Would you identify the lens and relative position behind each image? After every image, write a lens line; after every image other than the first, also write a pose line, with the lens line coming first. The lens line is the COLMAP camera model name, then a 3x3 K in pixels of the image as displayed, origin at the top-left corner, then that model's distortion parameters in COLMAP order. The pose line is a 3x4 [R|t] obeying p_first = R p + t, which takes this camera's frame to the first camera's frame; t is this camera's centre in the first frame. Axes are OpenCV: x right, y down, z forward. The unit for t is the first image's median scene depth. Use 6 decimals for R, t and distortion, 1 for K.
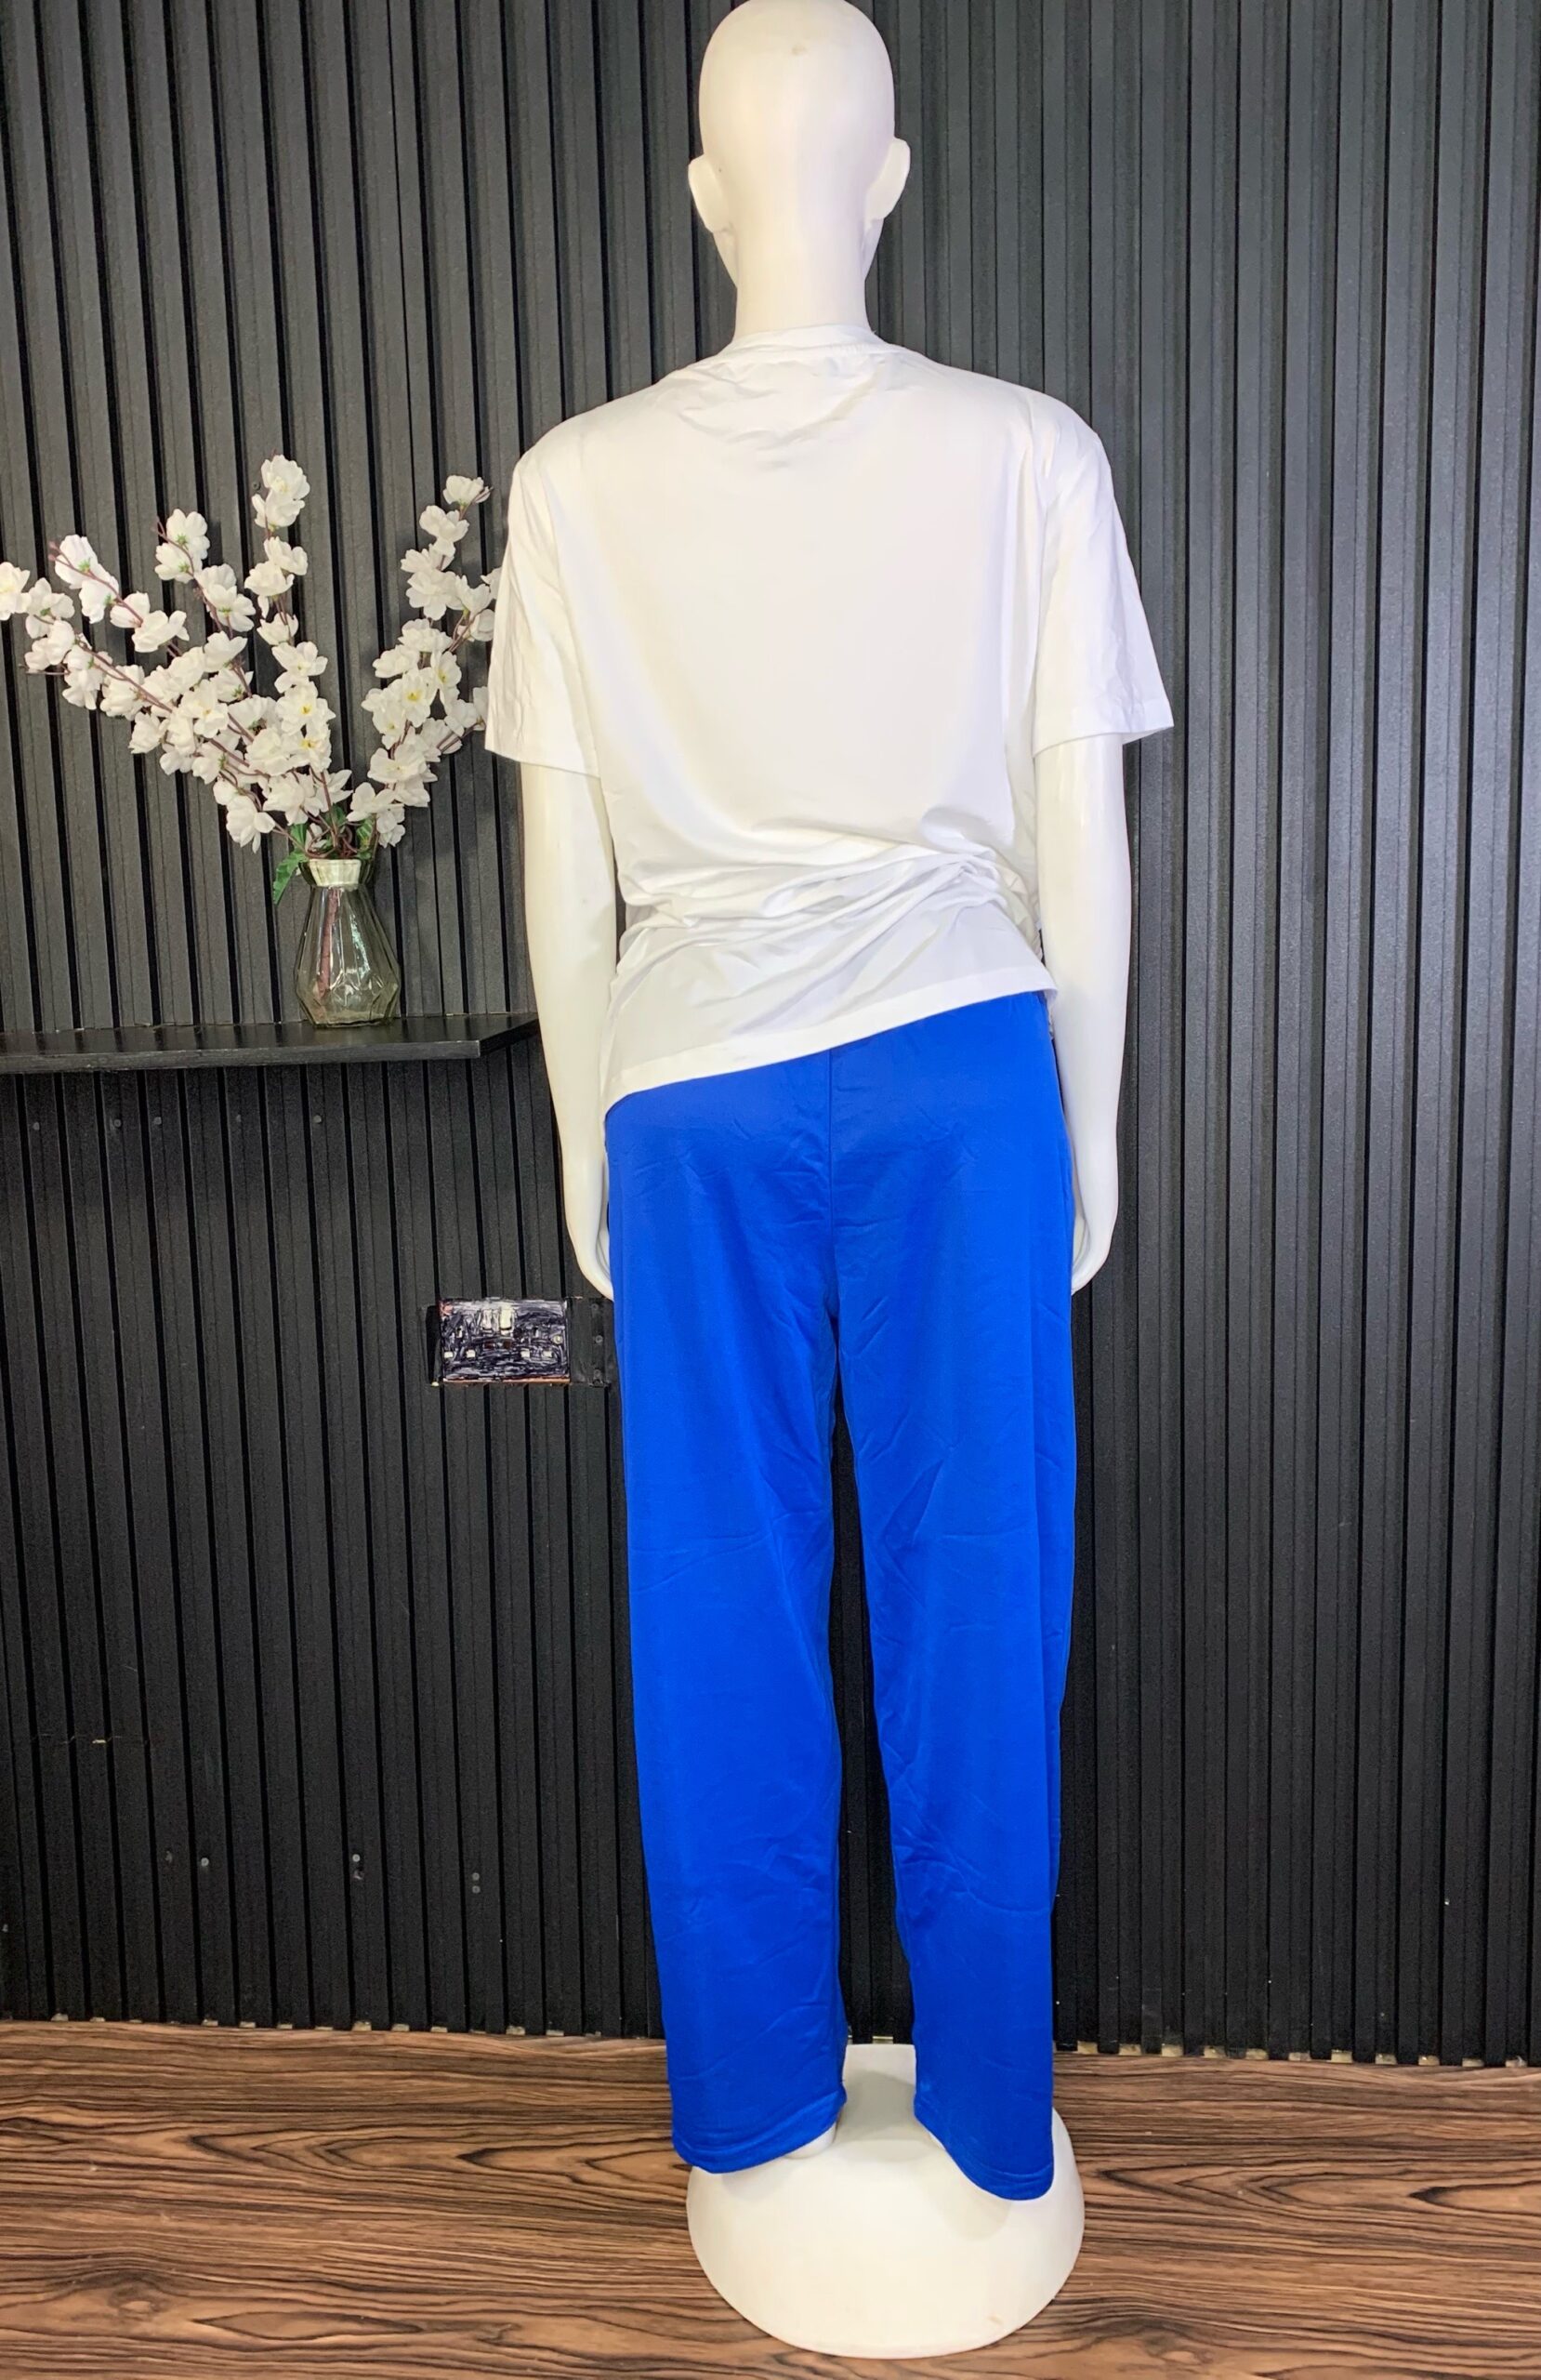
lens RADIAL K [[1798.9, 0, 753.0], [0, 1798.9, 1190.8], [0, 0, 1]] dist [0.013988, 0.003330]
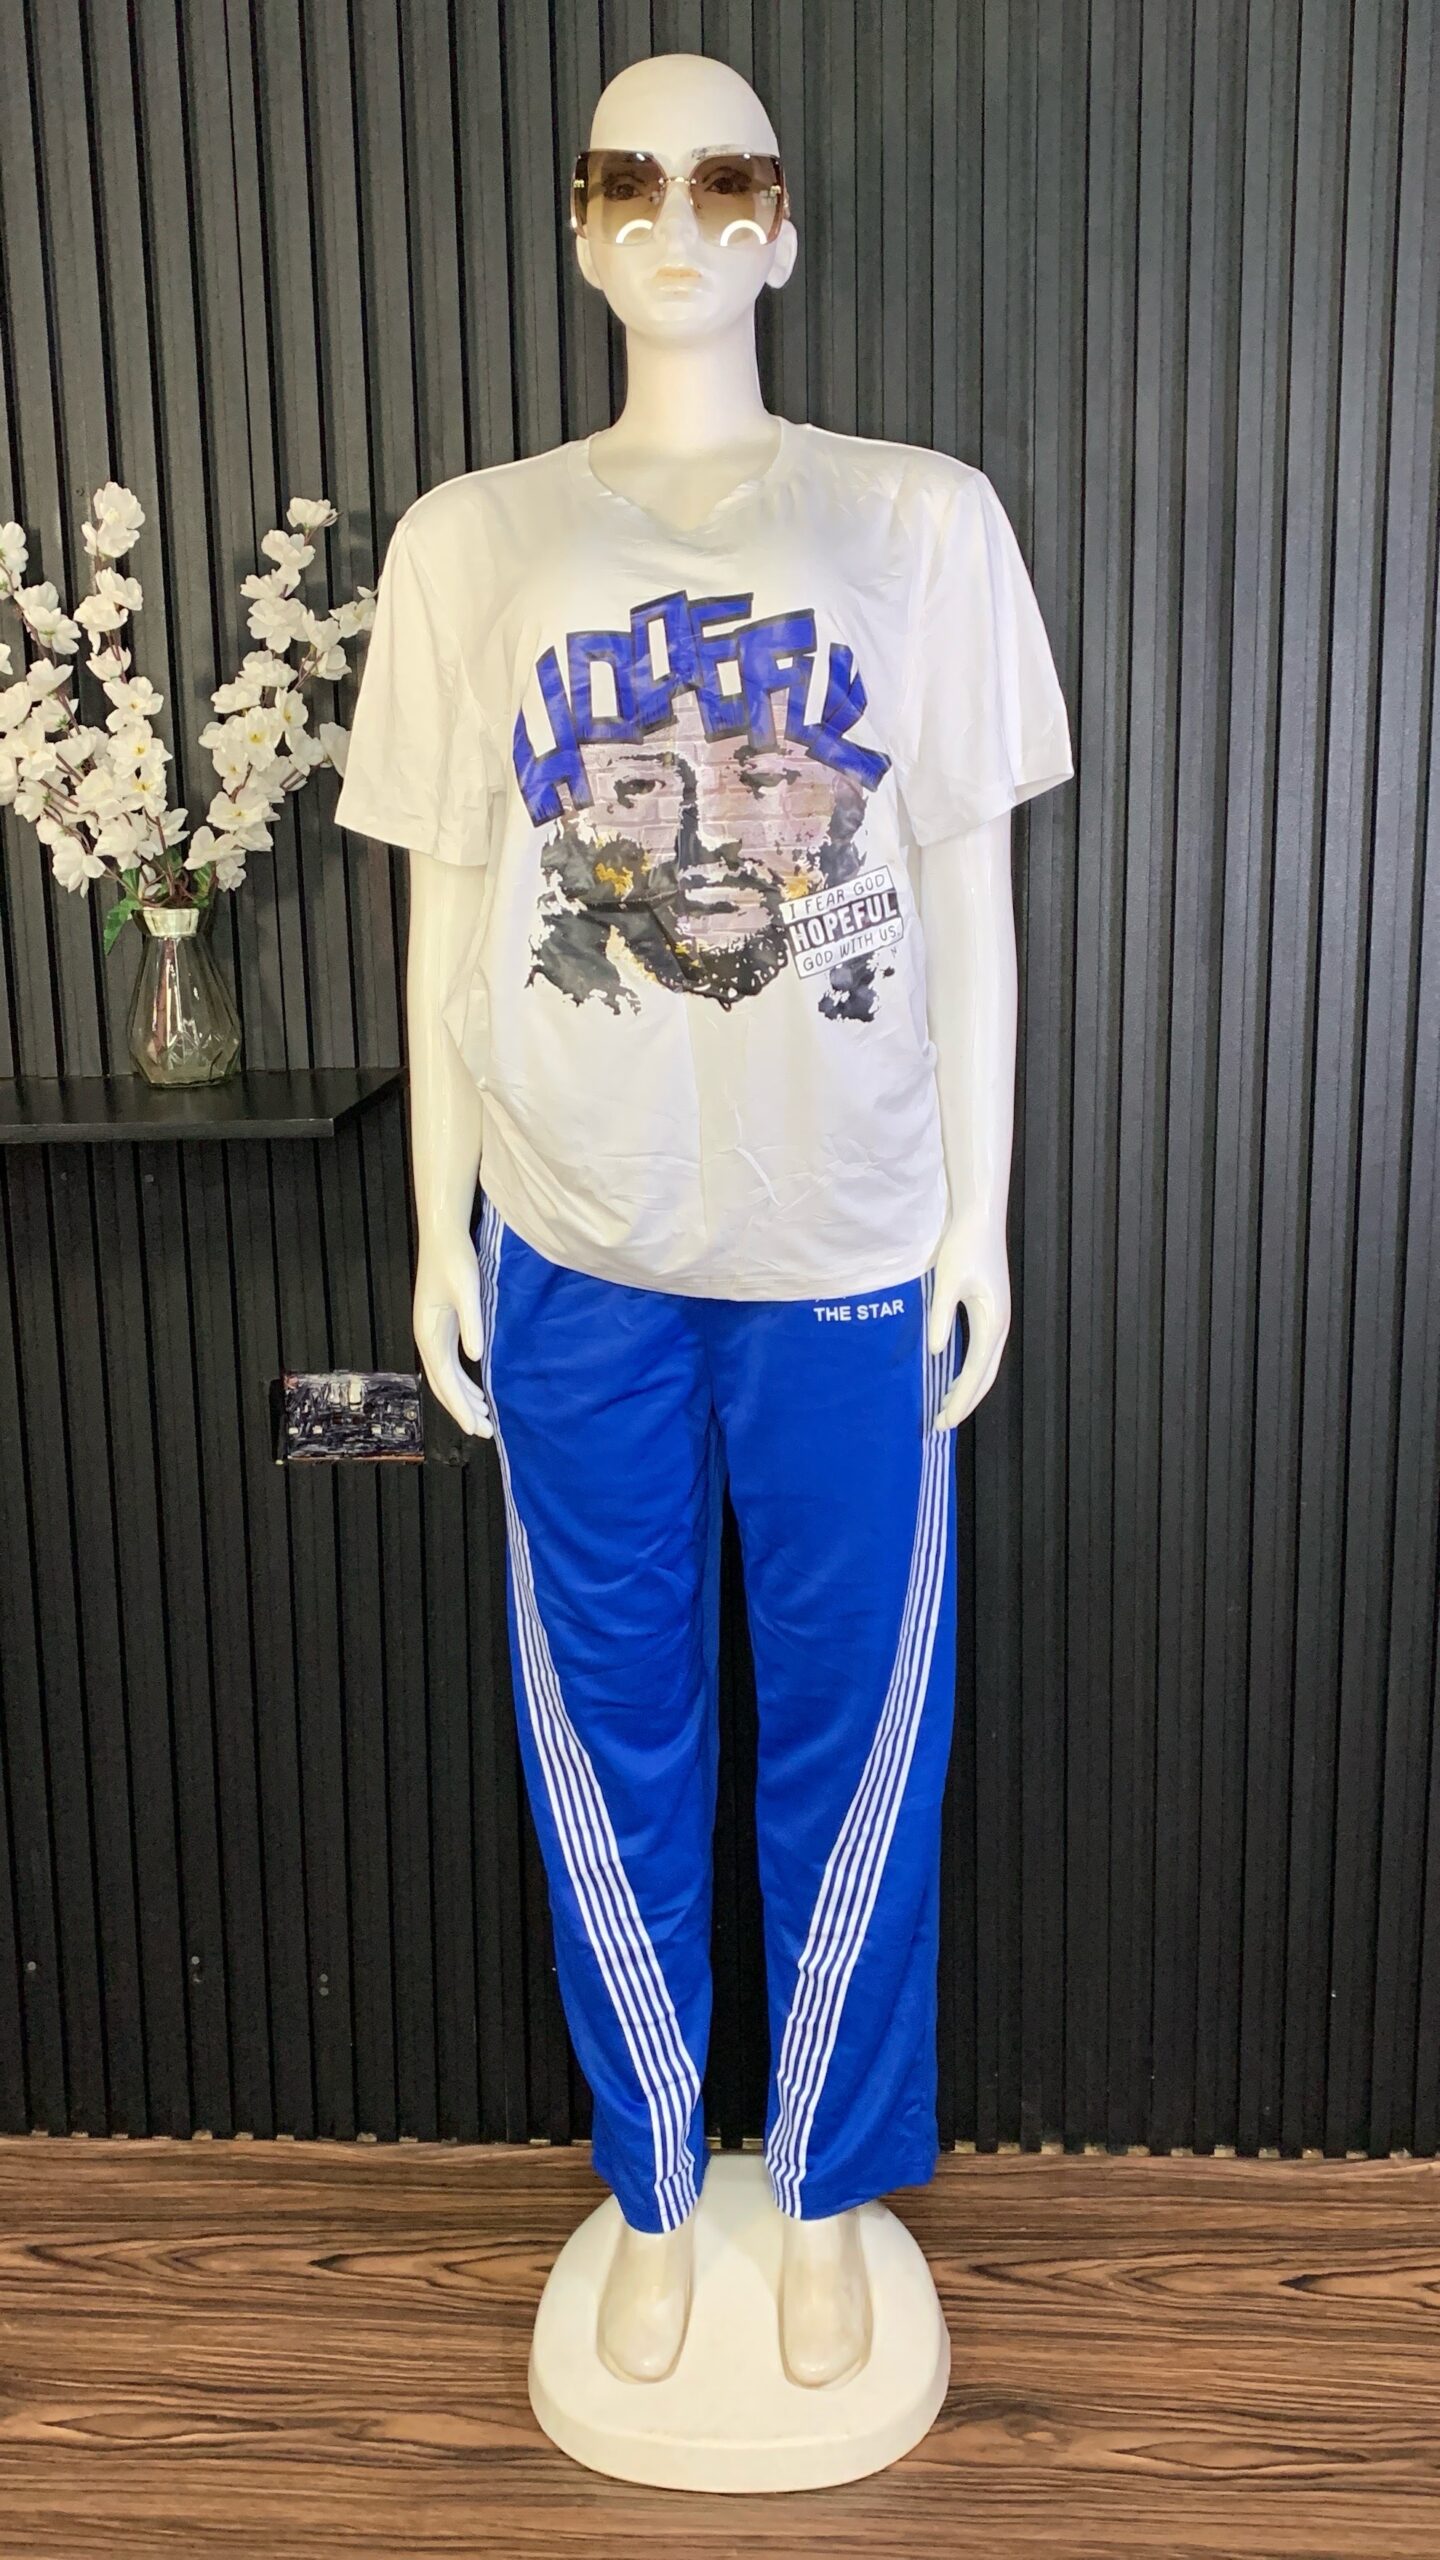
lens RADIAL K [[2200.5, 0, 704.5], [0, 2200.5, 1278.9], [0, 0, 1]] dist [0.041031, -0.048143]
pose [[0.999308, 0.002551, 0.037117, 0.001664], [-0.004602, 0.998461, 0.055267, -0.056858], [-0.036919, -0.055399, 0.997782, -0.160649]]
